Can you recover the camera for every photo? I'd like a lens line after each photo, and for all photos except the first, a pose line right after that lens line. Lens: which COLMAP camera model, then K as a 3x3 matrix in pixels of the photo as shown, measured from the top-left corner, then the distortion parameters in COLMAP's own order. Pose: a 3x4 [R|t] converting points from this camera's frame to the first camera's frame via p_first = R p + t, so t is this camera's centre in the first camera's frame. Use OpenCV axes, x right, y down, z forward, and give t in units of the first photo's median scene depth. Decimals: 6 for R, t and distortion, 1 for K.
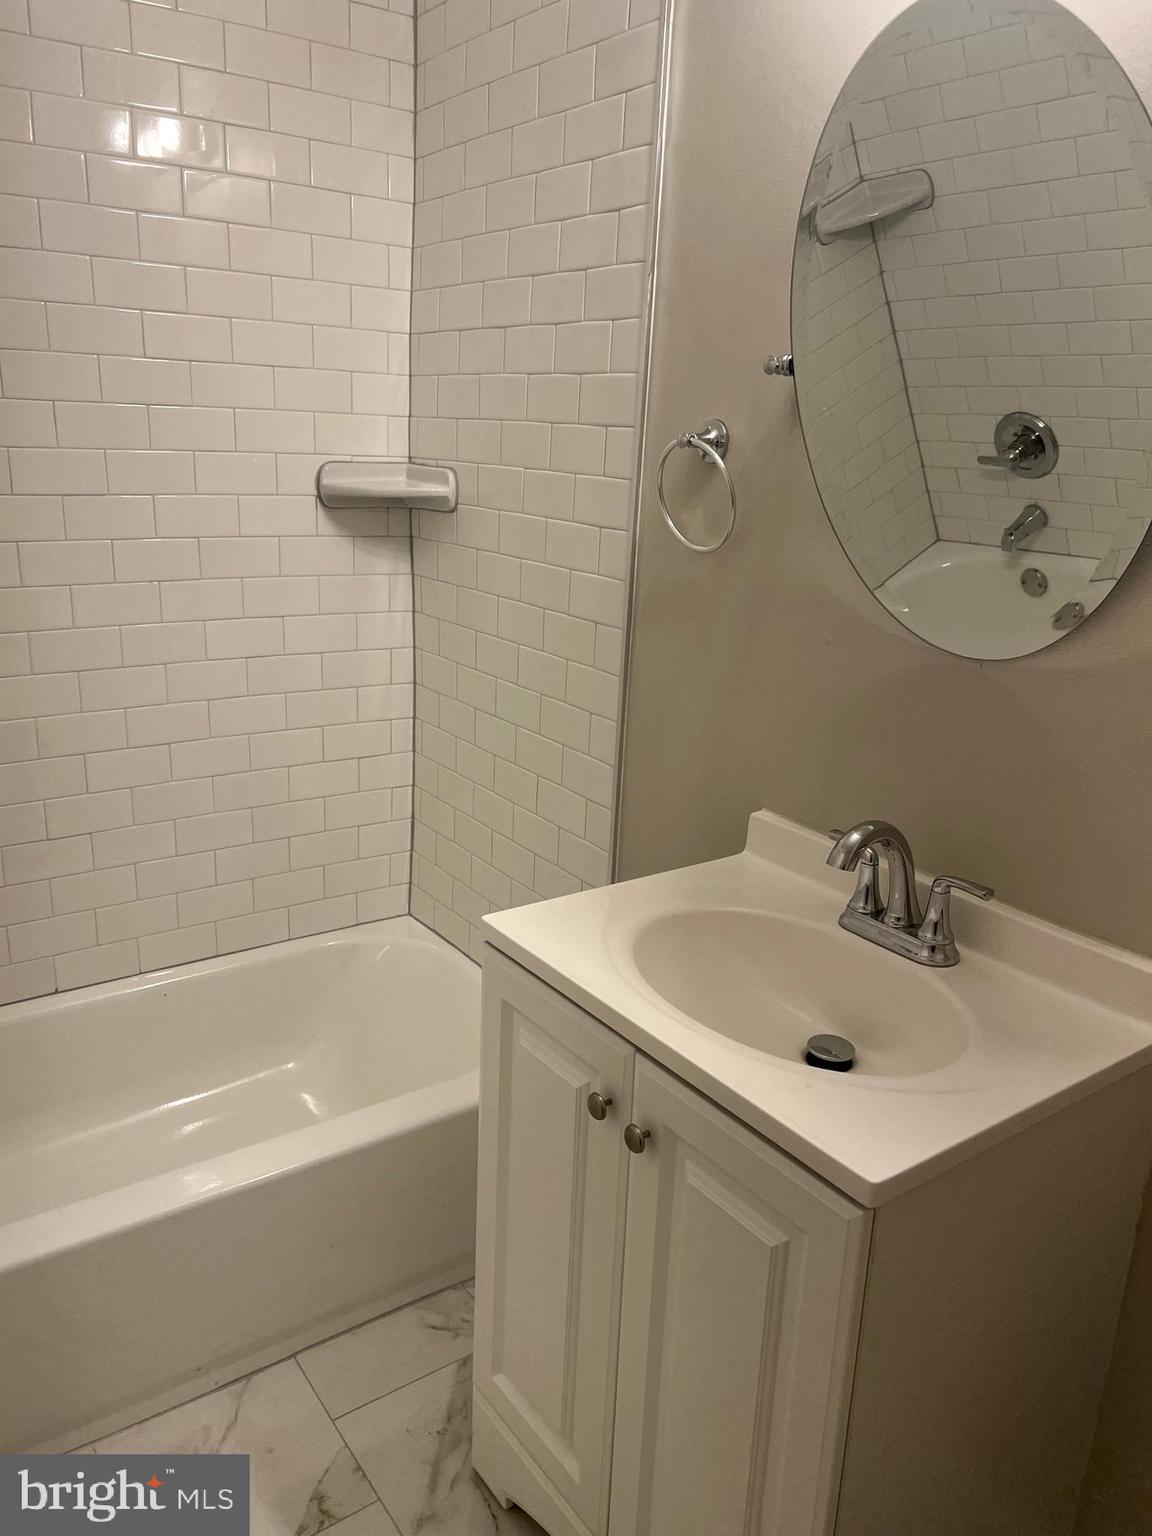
lens RADIAL K [[1156.3, 0, 568.7], [0, 1156.3, 766.3], [0, 0, 1]] dist [0.102953, -0.169431]
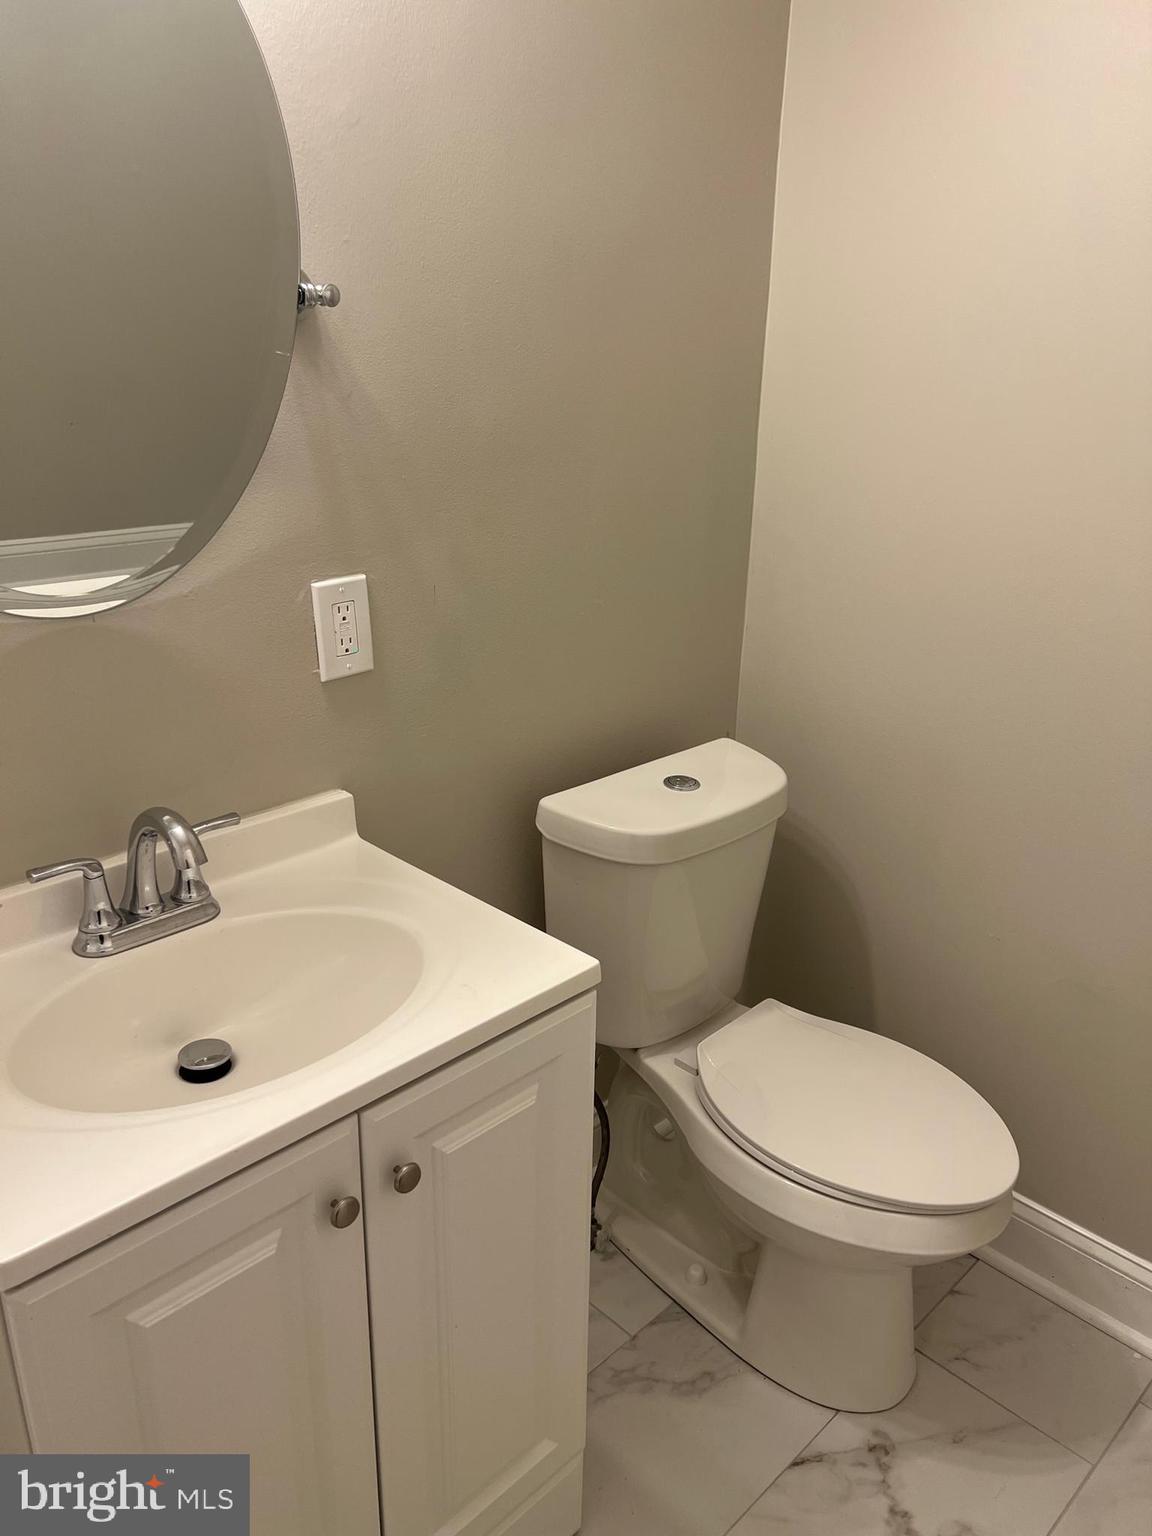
lens RADIAL K [[1156.3, 0, 568.7], [0, 1156.3, 766.3], [0, 0, 1]] dist [0.102953, -0.169431]
pose [[-0.160276, -0.380306, 0.910867, -0.643015], [0.244093, 0.878866, 0.409895, -0.296036], [-0.956415, 0.288032, -0.048031, 0.784136]]
